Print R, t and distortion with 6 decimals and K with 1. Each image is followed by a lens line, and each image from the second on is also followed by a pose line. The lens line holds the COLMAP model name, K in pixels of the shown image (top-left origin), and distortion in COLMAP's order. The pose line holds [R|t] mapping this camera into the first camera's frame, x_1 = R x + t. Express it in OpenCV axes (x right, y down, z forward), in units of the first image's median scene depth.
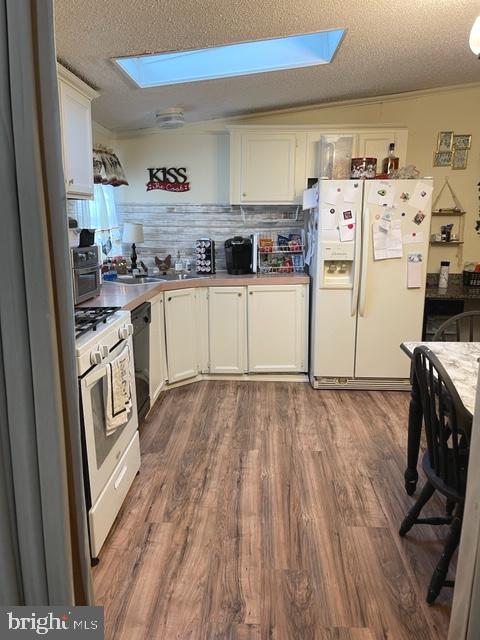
lens RADIAL K [[487.3, 0, 237.3], [0, 487.3, 315.8], [0, 0, 1]] dist [0.043603, -0.026758]
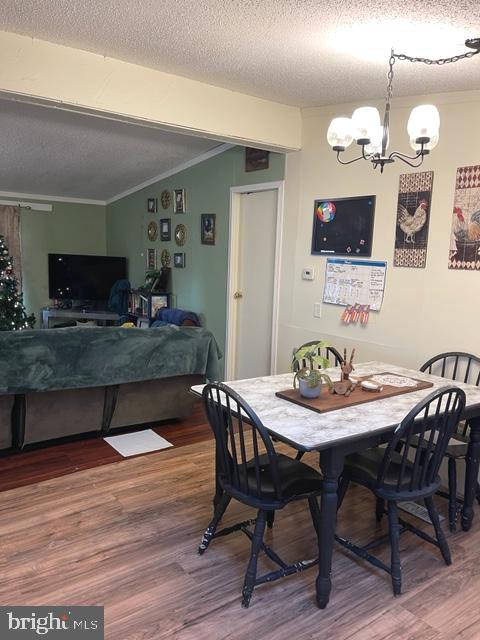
lens RADIAL K [[487.3, 0, 228.7], [0, 487.3, 324.3], [0, 0, 1]] dist [0.043603, -0.026758]
pose [[-0.622745, -0.134536, 0.770771, -0.072187], [0.124978, 0.955354, 0.267731, -0.185429], [-0.772379, 0.263058, -0.578128, 0.832114]]
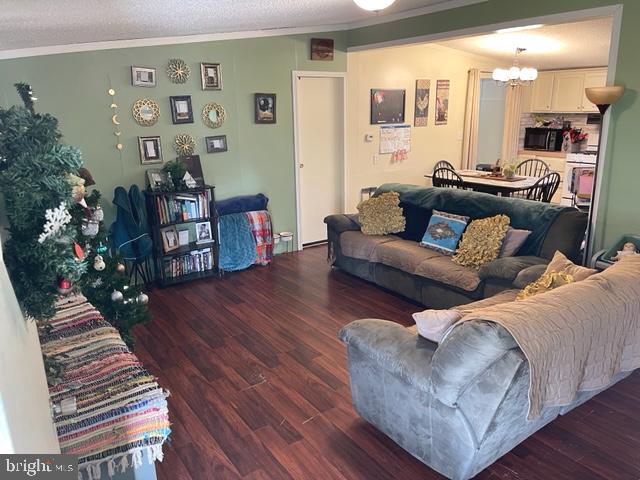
lens RADIAL K [[487.3, 0, 320.4], [0, 487.3, 238.2], [0, 0, 1]] dist [0.043603, -0.026758]
pose [[-0.793540, 0.179236, -0.581523, 1.540979], [-0.098013, 0.905513, 0.412844, -0.317274], [0.600573, 0.384605, -0.700993, 1.180860]]
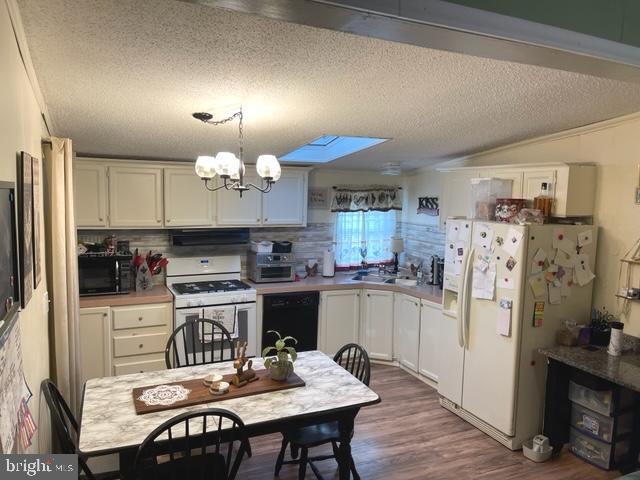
lens RADIAL K [[487.3, 0, 319.0], [0, 487.3, 238.1], [0, 0, 1]] dist [0.043603, -0.026758]
pose [[0.457536, 0.095923, -0.884002, 0.866088], [-0.195758, 0.980639, 0.005090, -0.149209], [0.867375, 0.170722, 0.467455, 0.175728]]
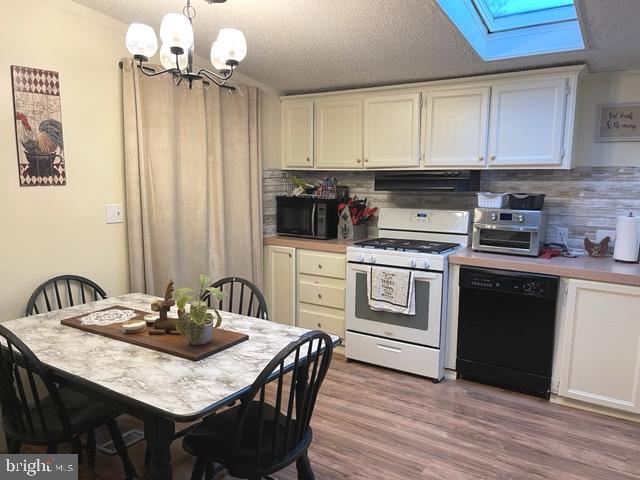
lens RADIAL K [[487.3, 0, 317.7], [0, 487.3, 241.7], [0, 0, 1]] dist [0.043603, -0.026758]
pose [[-0.504340, 0.122709, -0.854742, 0.608222], [-0.172667, 0.955529, 0.239060, -0.172107], [0.846066, 0.268154, -0.460724, 0.749446]]
